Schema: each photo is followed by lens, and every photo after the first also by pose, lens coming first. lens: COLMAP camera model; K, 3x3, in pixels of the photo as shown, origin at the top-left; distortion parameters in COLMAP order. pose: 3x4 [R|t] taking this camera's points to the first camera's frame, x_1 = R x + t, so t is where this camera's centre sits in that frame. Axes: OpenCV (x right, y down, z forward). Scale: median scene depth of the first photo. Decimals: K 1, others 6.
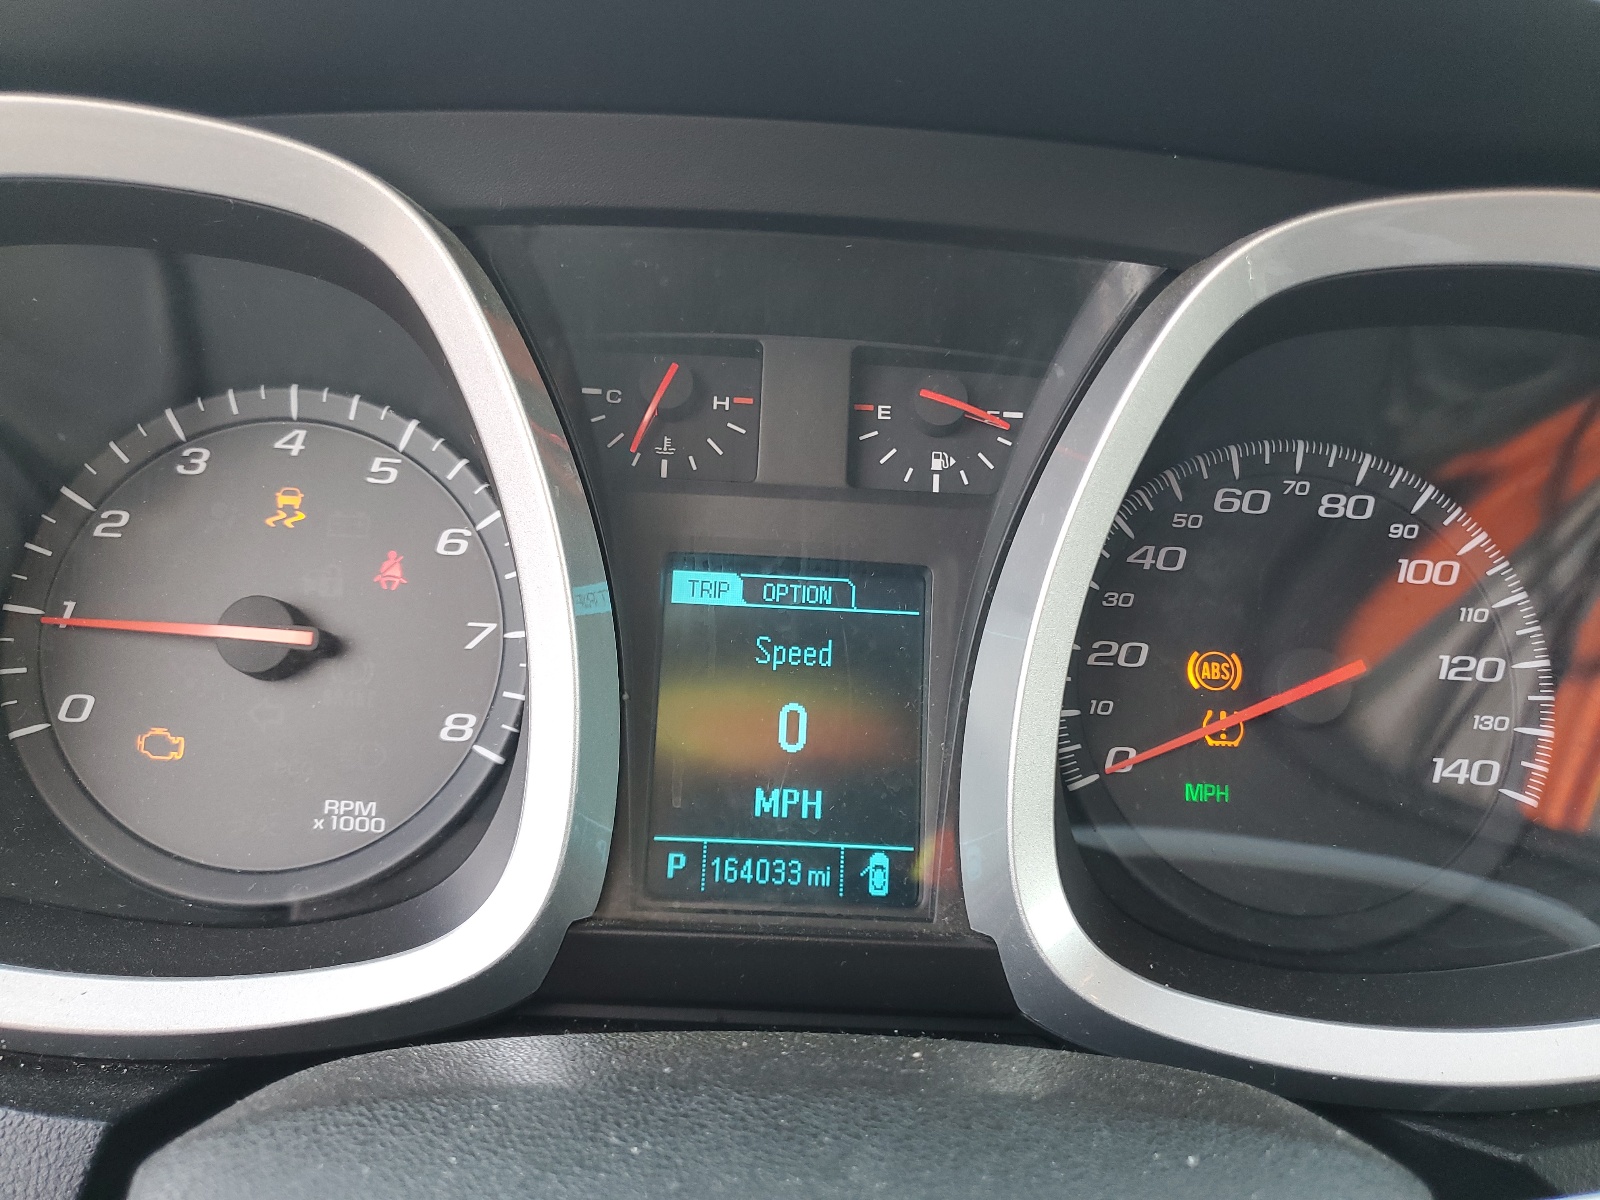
lens RADIAL K [[1211.1, 0, 801.3], [0, 1211.1, 601.0], [0, 0, 1]] dist [-0.000538, -0.000215]
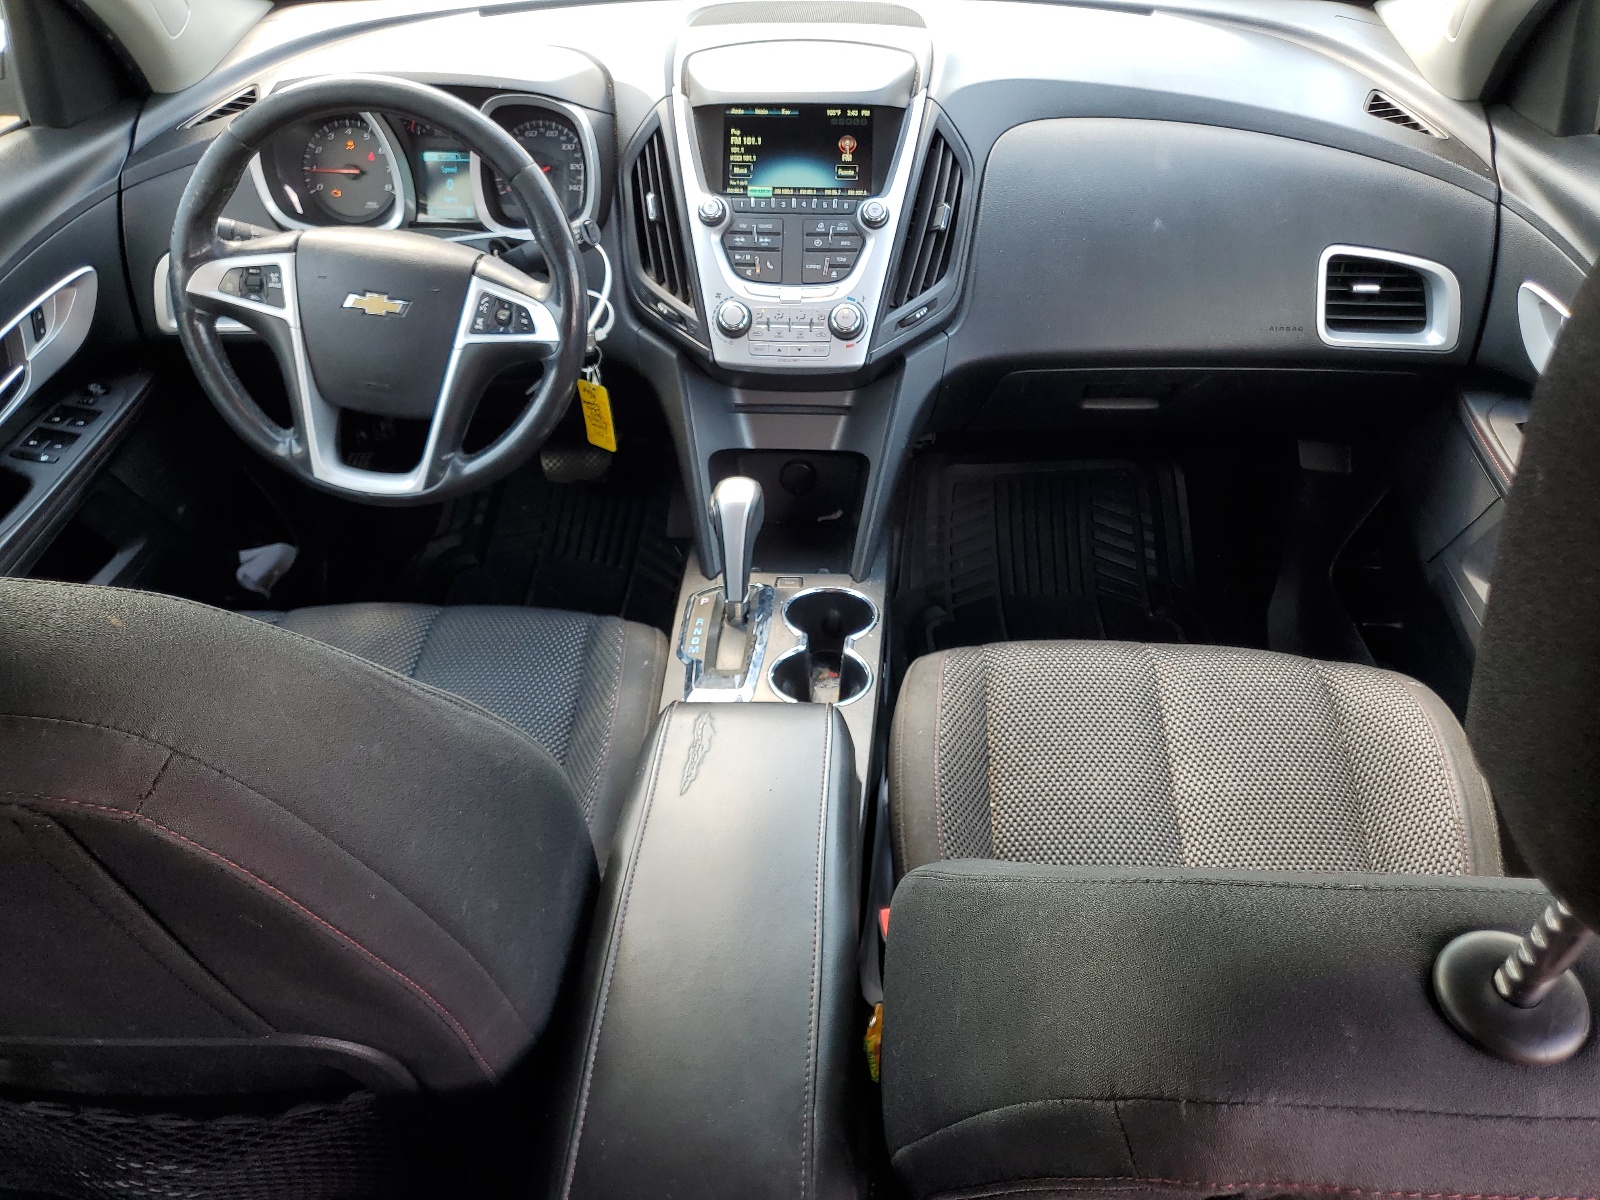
lens RADIAL K [[1211.1, 0, 798.2], [0, 1211.1, 601.2], [0, 0, 1]] dist [-0.000538, -0.000215]
pose [[0.997450, -0.027341, -0.065922, 1.783799], [0.049289, 0.931938, 0.359252, -0.023697], [0.051613, -0.361585, 0.930909, -4.449309]]
